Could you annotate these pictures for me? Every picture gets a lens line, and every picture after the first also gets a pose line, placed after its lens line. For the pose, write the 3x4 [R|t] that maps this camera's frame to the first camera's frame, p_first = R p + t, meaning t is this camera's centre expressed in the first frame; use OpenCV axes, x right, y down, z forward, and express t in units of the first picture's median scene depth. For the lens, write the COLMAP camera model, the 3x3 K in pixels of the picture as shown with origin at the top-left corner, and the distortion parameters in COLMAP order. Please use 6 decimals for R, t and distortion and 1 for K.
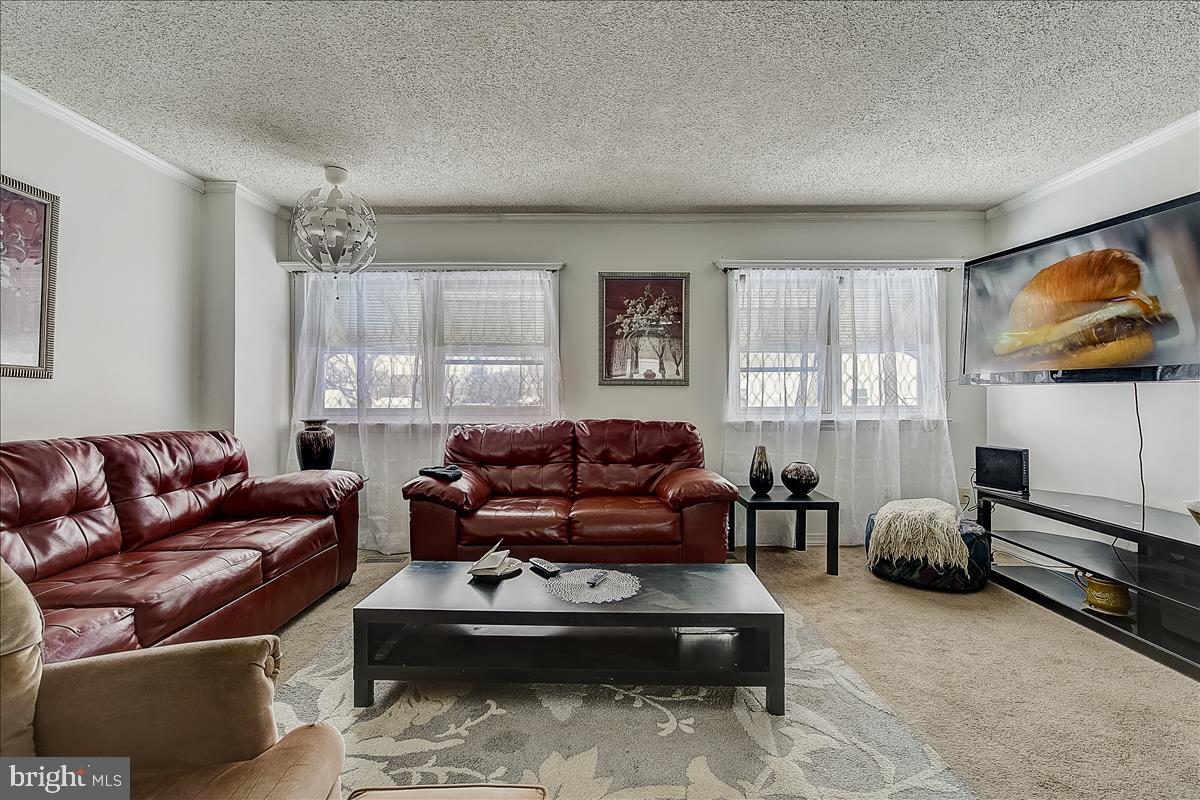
lens RADIAL K [[538.4, 0, 603.9], [0, 538.4, 397.0], [0, 0, 1]] dist [-0.033319, 0.033919]
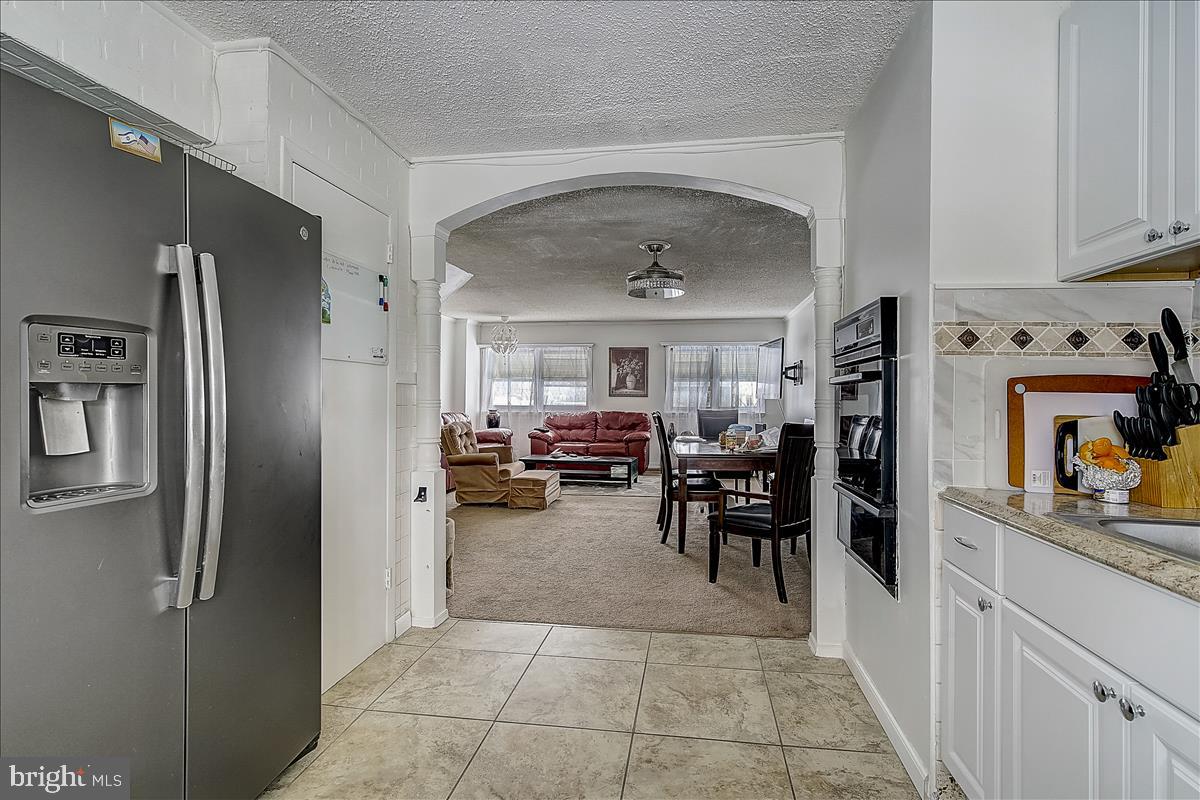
lens RADIAL K [[538.4, 0, 603.9], [0, 538.4, 397.0], [0, 0, 1]] dist [-0.033319, 0.033919]
pose [[0.984530, 0.006934, -0.175081, 0.393510], [-0.008148, 0.999947, -0.006220, -0.004857], [0.175029, 0.007550, 0.984534, -1.330603]]
